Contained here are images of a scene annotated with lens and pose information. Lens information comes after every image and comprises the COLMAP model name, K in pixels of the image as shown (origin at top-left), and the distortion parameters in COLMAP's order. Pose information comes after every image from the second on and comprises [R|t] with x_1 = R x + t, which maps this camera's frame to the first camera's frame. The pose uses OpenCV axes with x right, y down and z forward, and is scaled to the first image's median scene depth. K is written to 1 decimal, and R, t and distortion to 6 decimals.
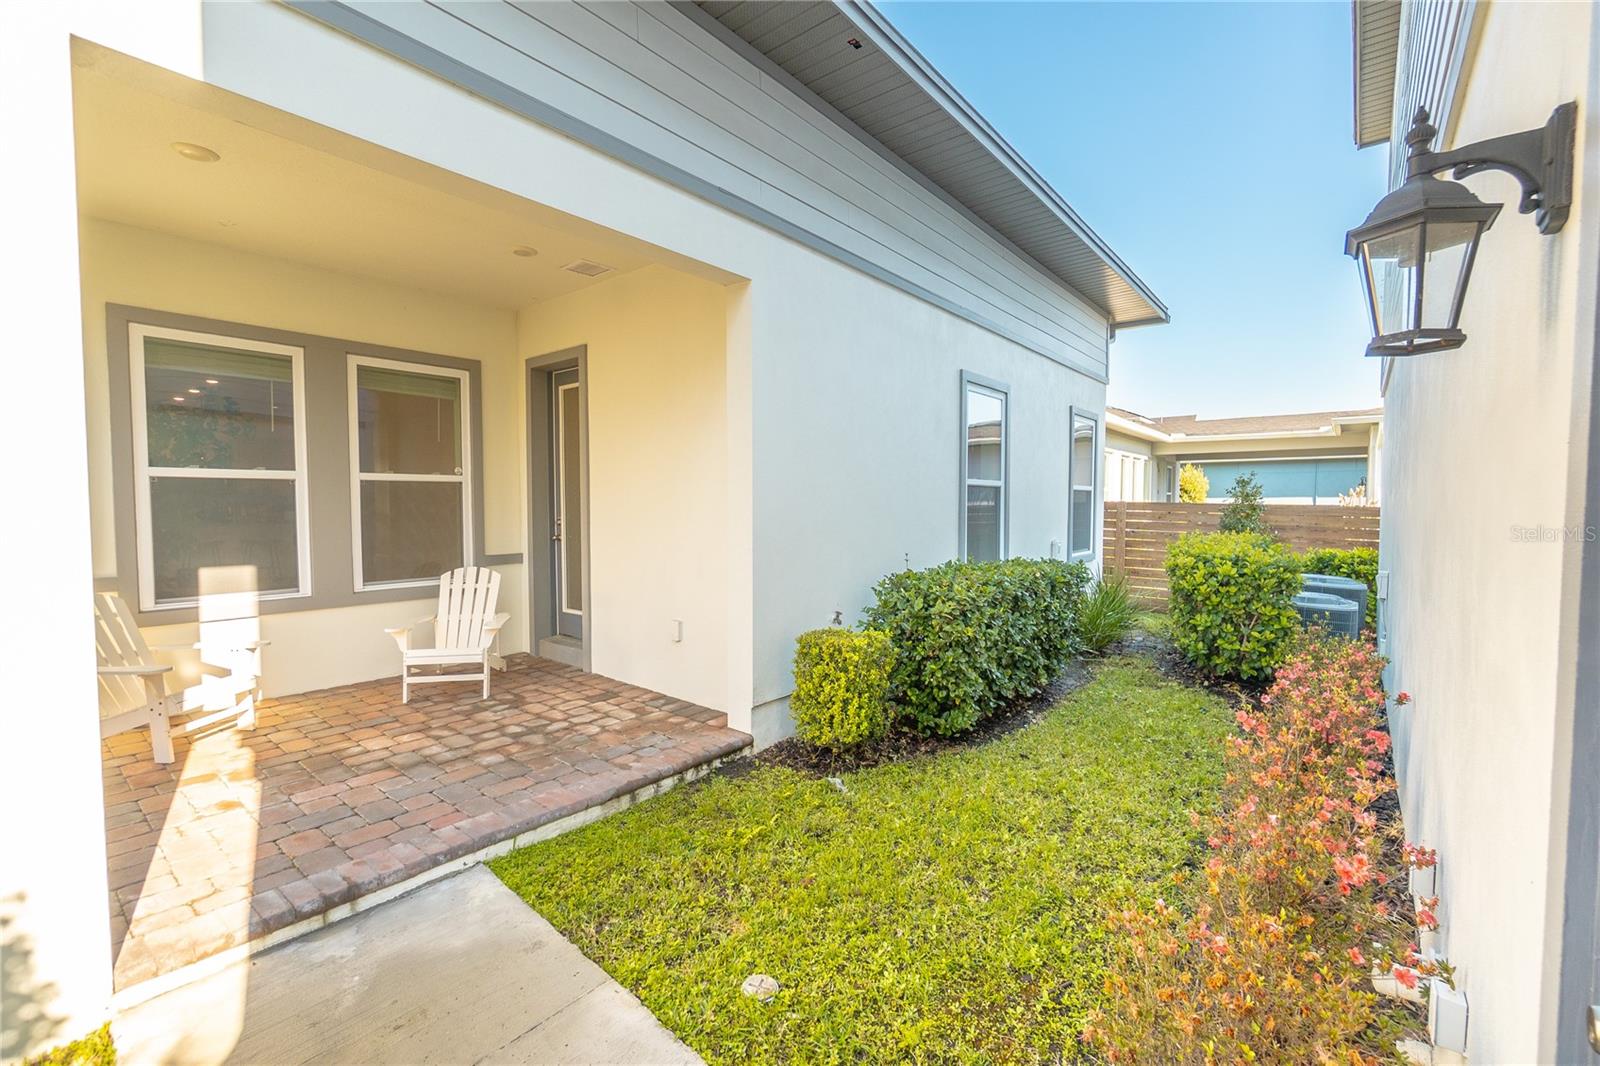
lens RADIAL K [[687.5, 0, 803.9], [0, 687.5, 532.9], [0, 0, 1]] dist [-0.006911, 0.002171]
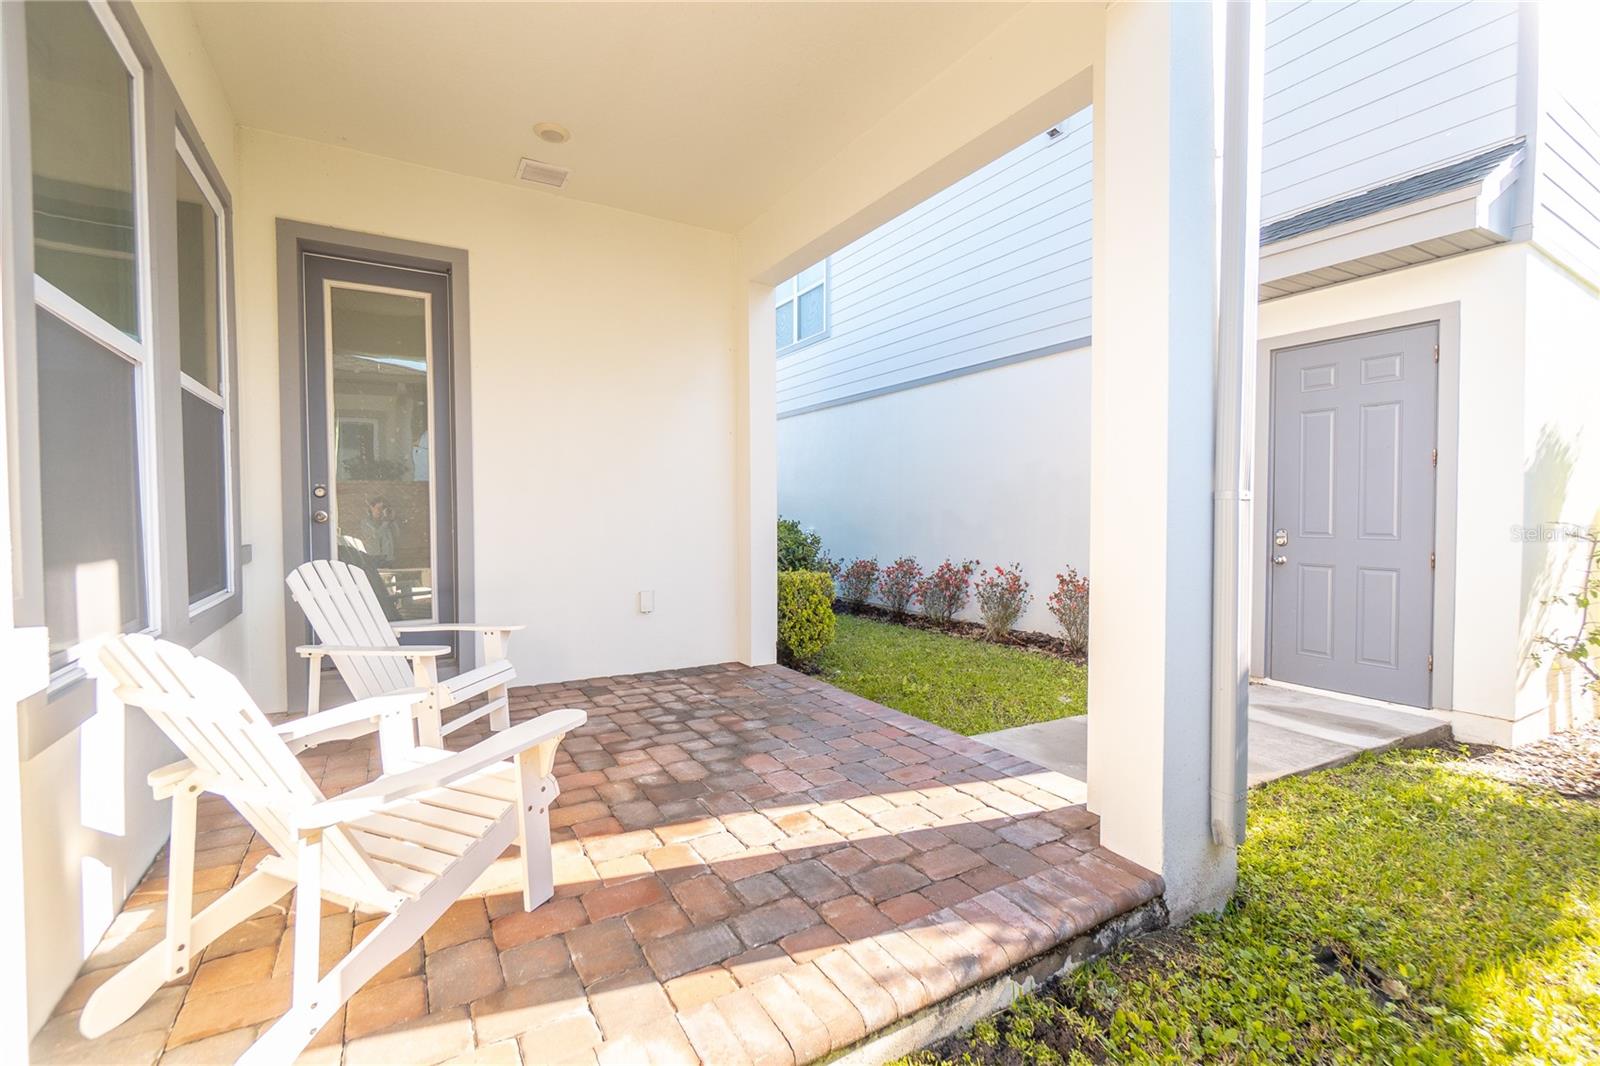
lens RADIAL K [[687.5, 0, 803.2], [0, 687.5, 531.8], [0, 0, 1]] dist [-0.006911, 0.002171]
pose [[0.317440, -0.023507, 0.947987, -1.204505], [0.044462, 0.998962, 0.009883, 0.052628], [-0.947236, 0.039012, 0.318156, 0.565803]]
